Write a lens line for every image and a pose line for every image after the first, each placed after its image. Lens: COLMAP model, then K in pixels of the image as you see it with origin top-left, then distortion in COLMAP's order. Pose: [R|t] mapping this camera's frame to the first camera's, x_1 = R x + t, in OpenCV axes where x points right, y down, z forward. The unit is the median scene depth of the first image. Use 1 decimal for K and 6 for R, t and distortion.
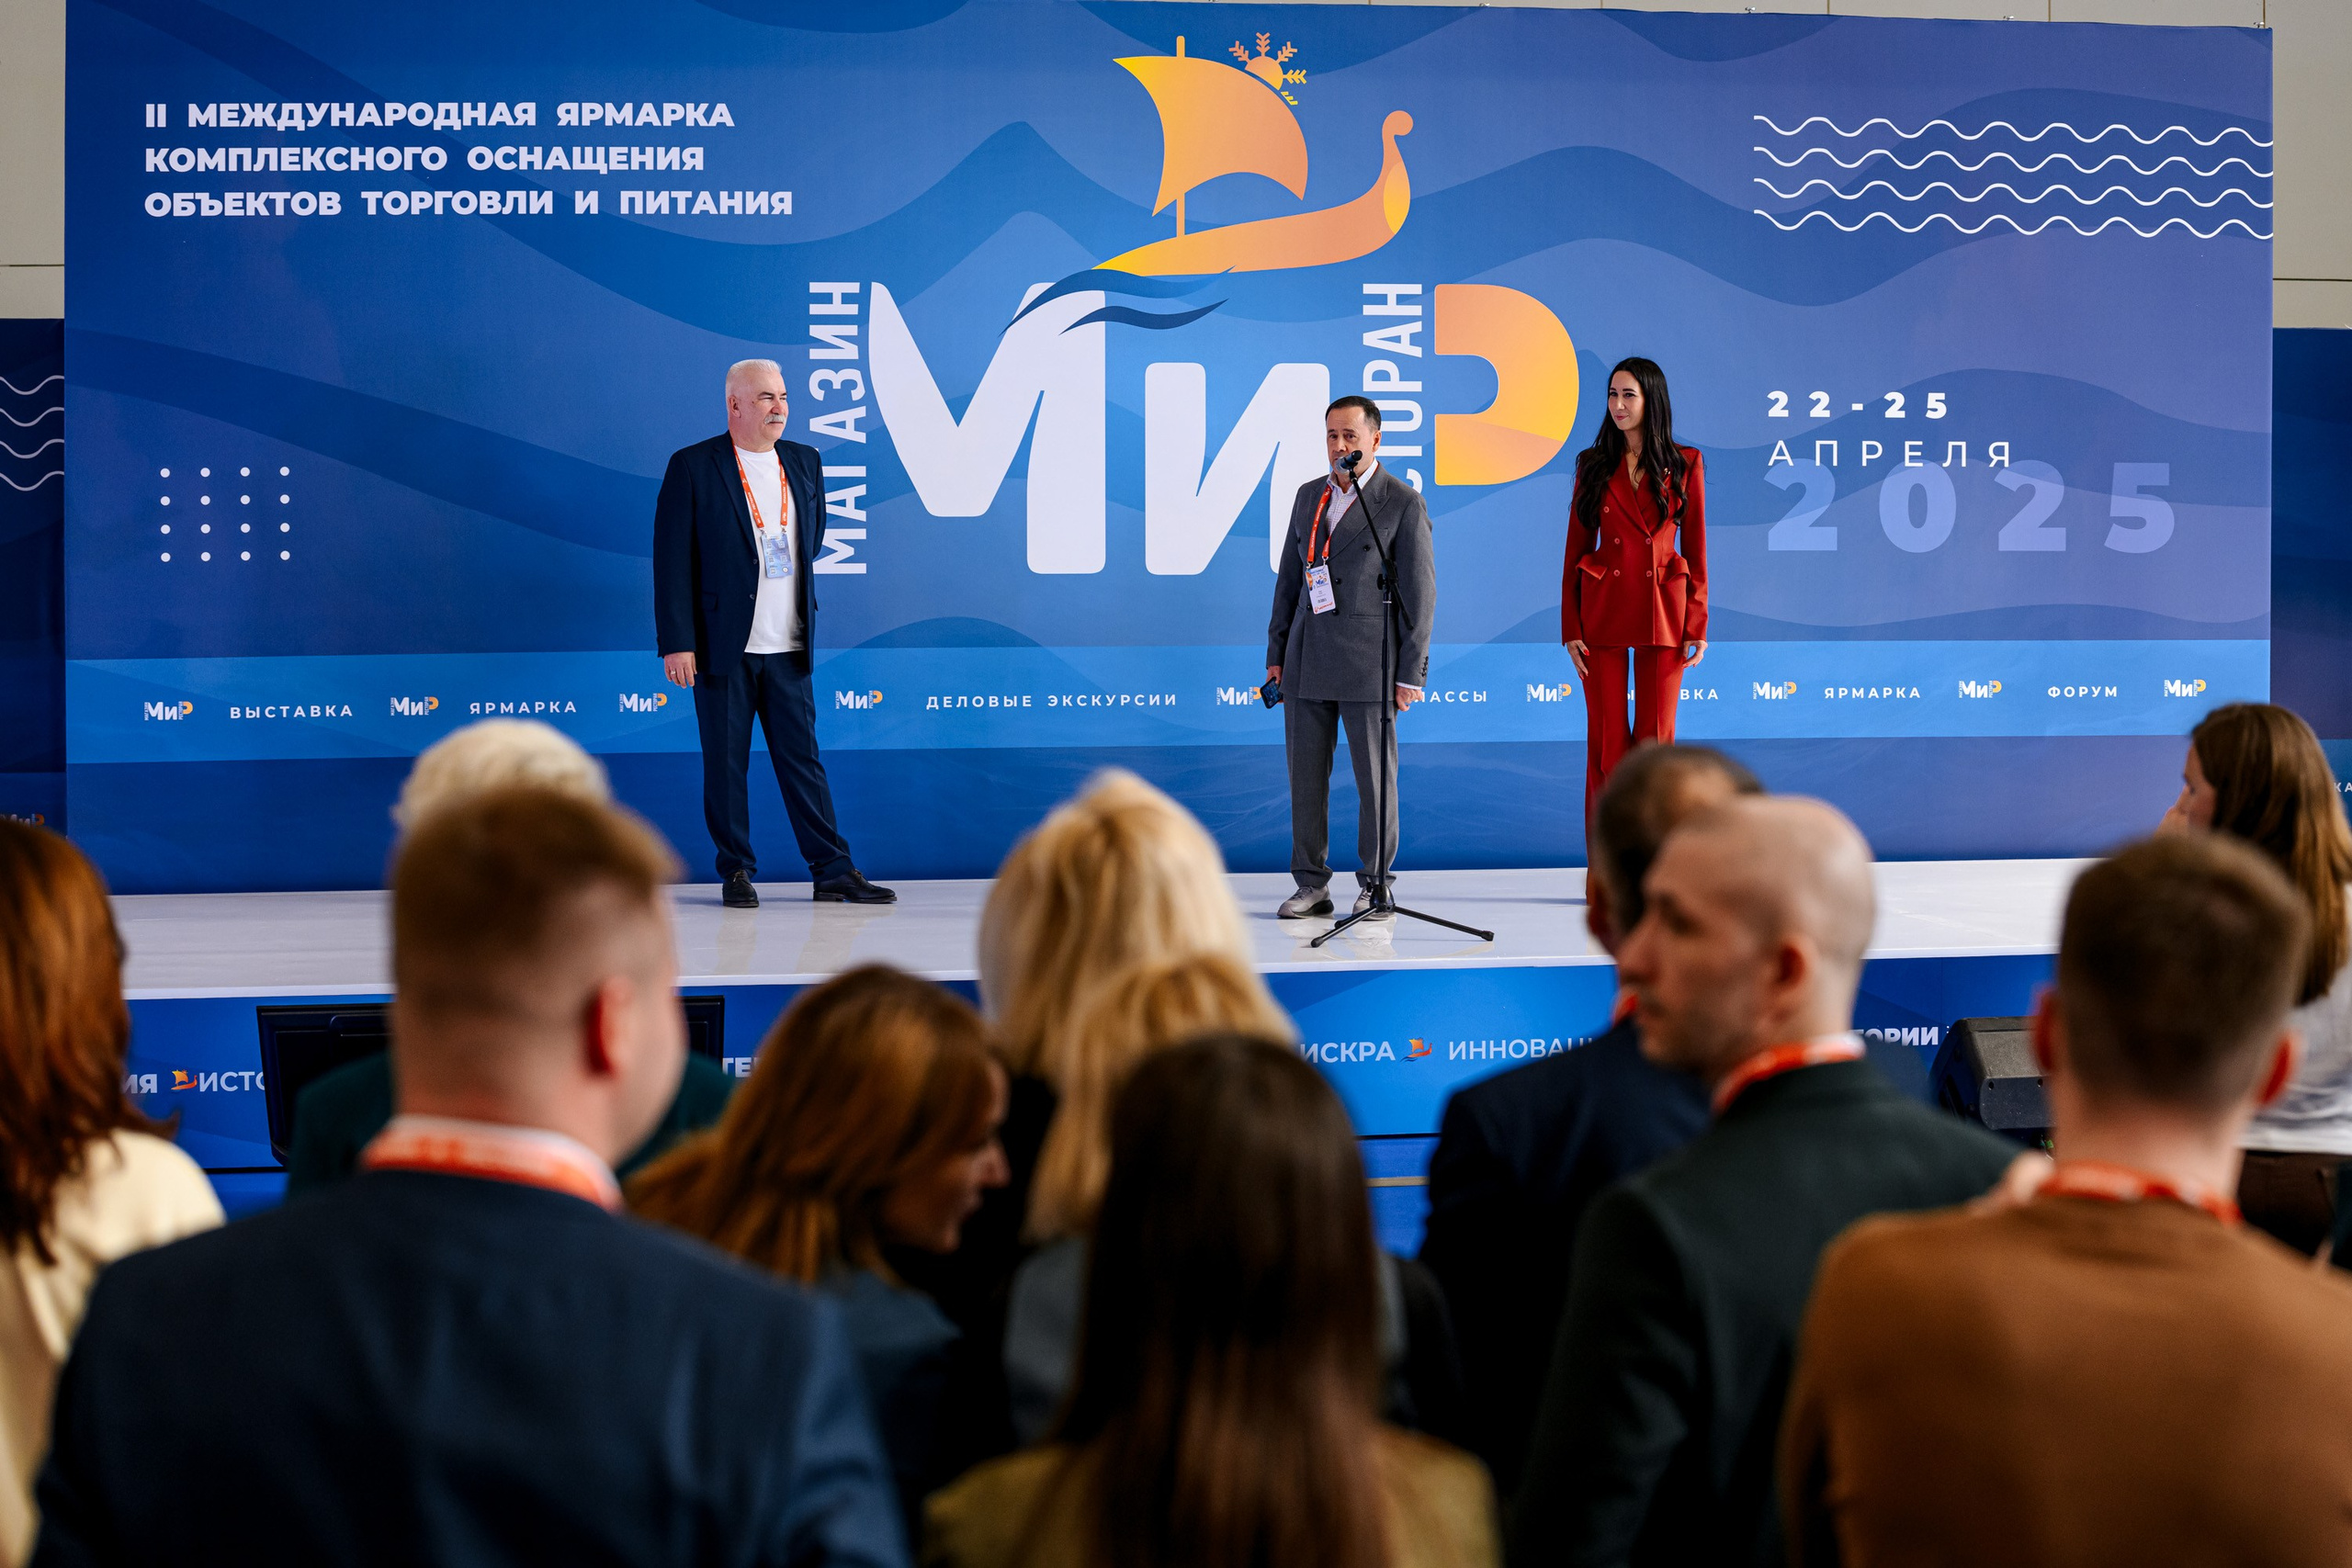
lens RADIAL K [[4834.1, 0, 1197.3], [0, 4834.1, 662.5], [0, 0, 1]] dist [-0.202921, 0.000000]
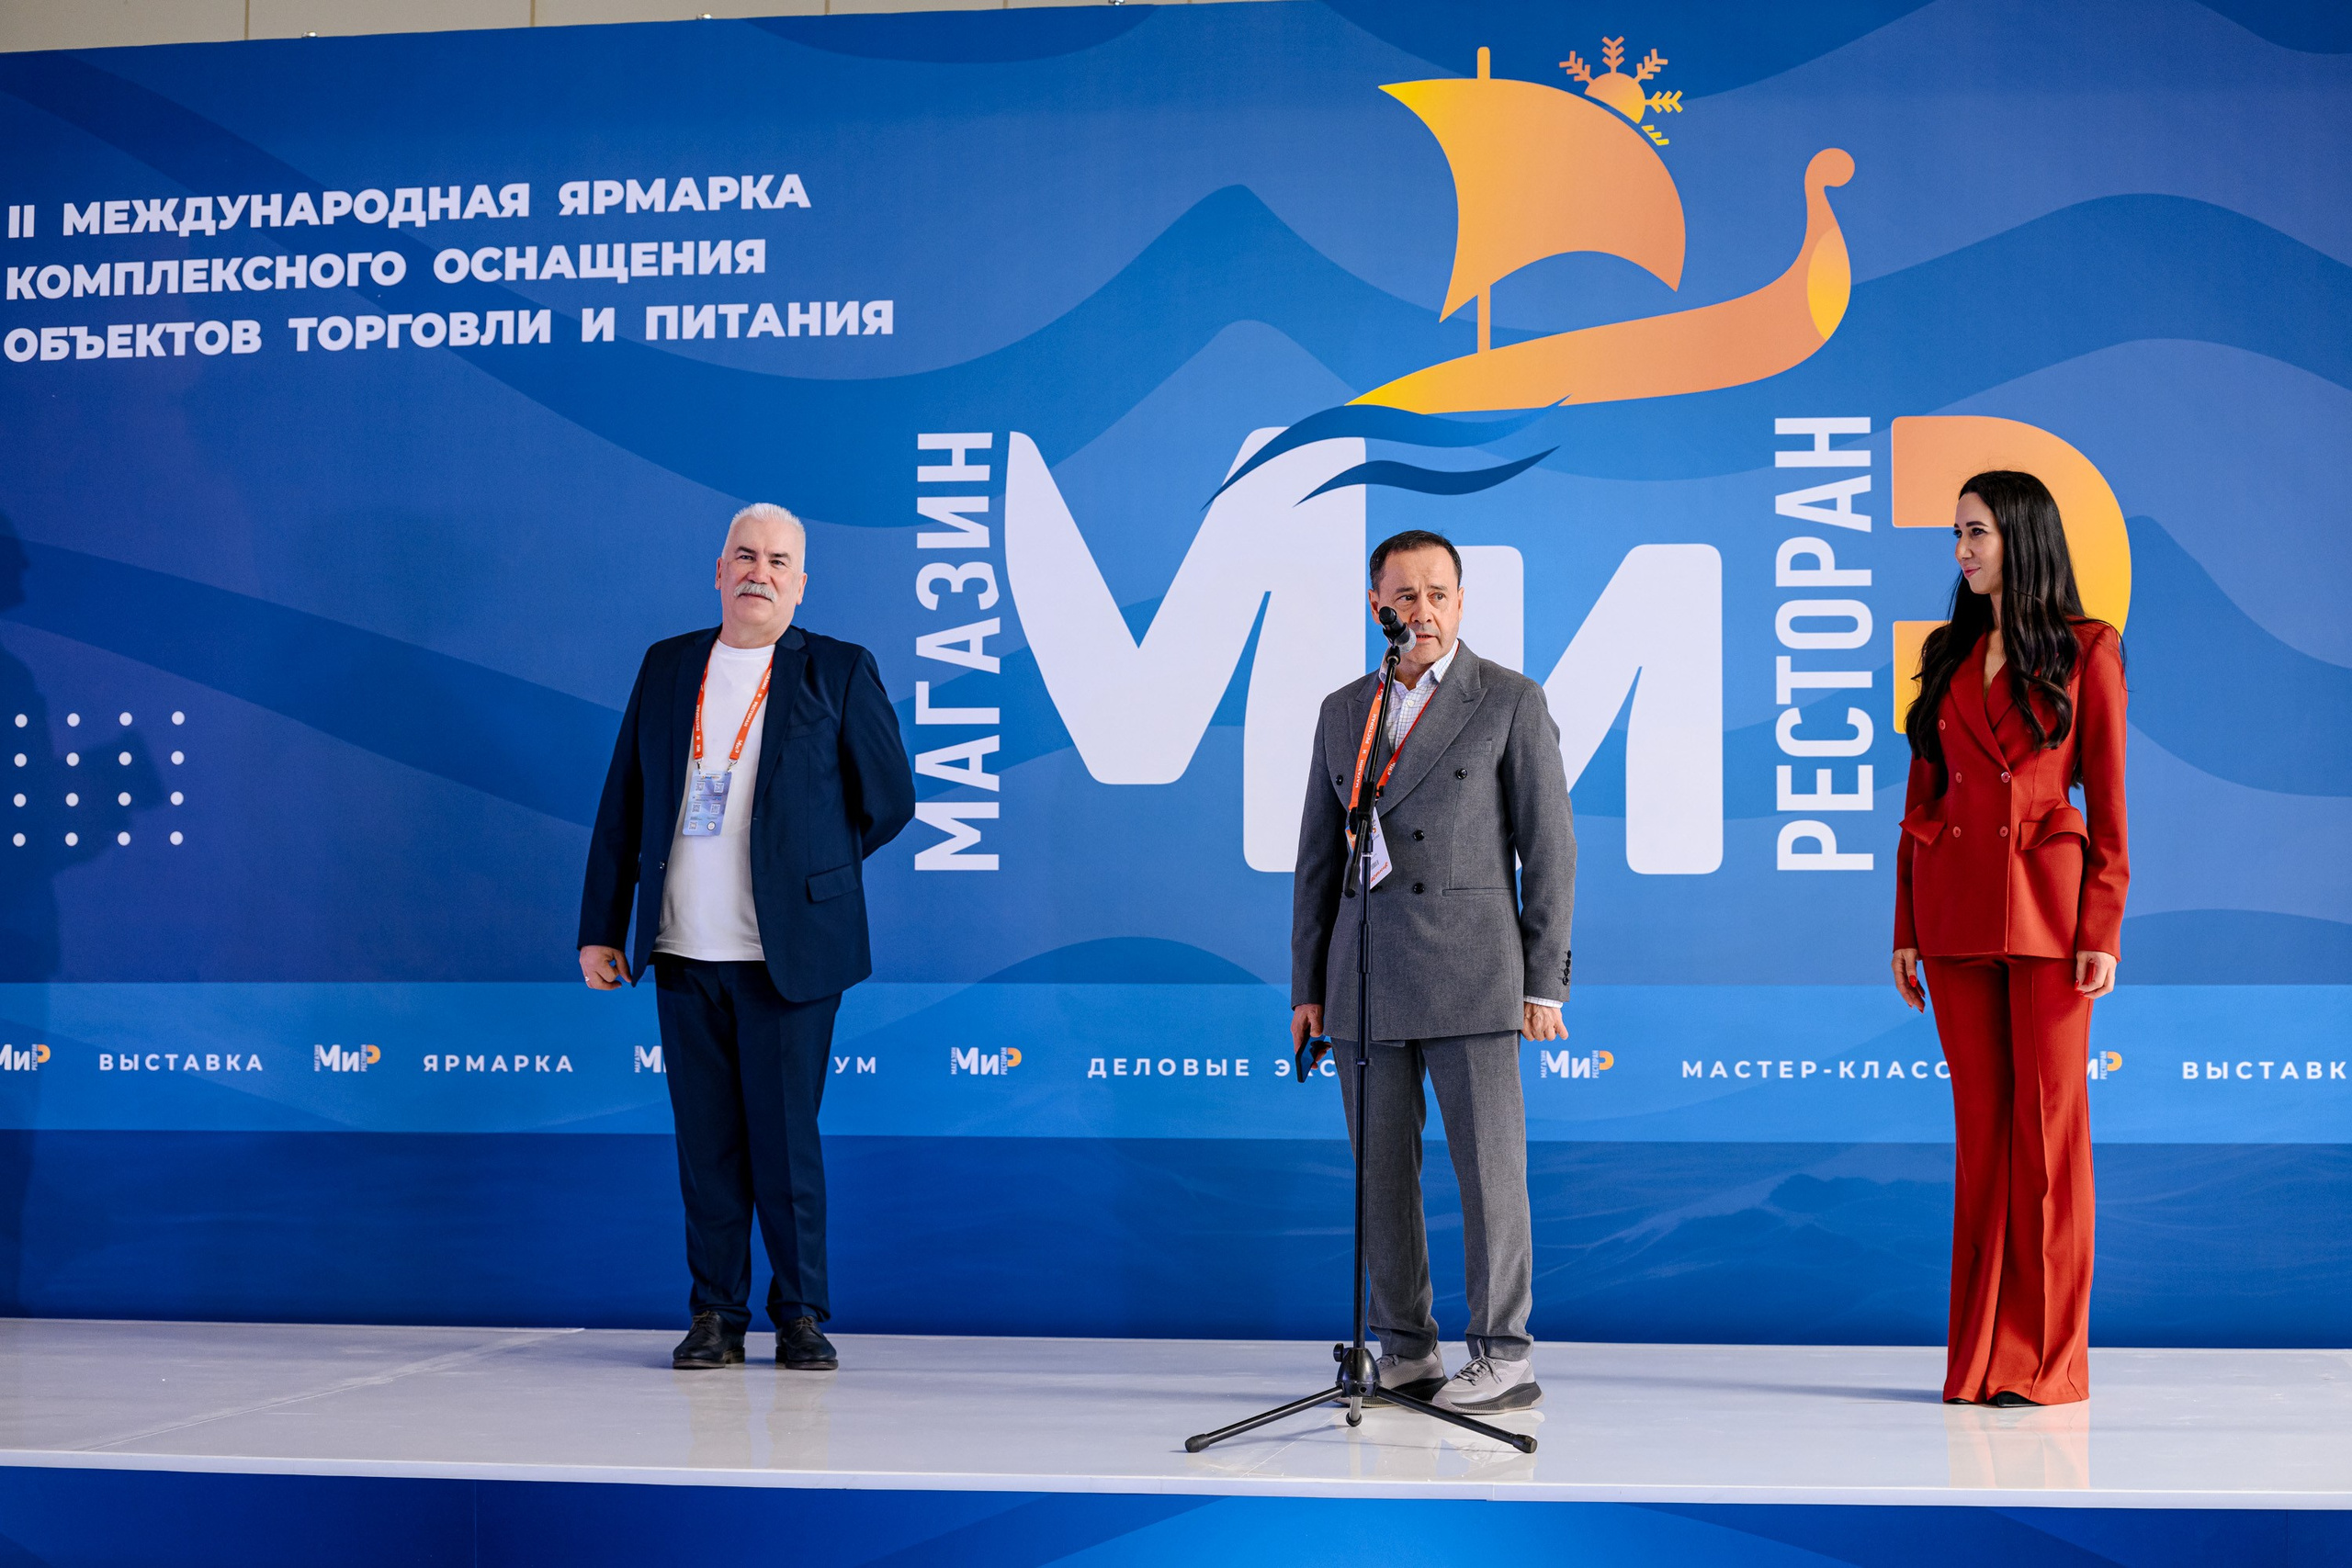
lens RADIAL K [[4834.1, 0, 1311.9], [0, 4834.1, 712.2], [0, 0, 1]] dist [-0.202921, 0.000000]
pose [[0.938061, -0.017287, -0.346039, 0.202659], [-0.016145, 0.995489, -0.093496, 0.021347], [0.346095, 0.093291, 0.933550, 0.399473]]
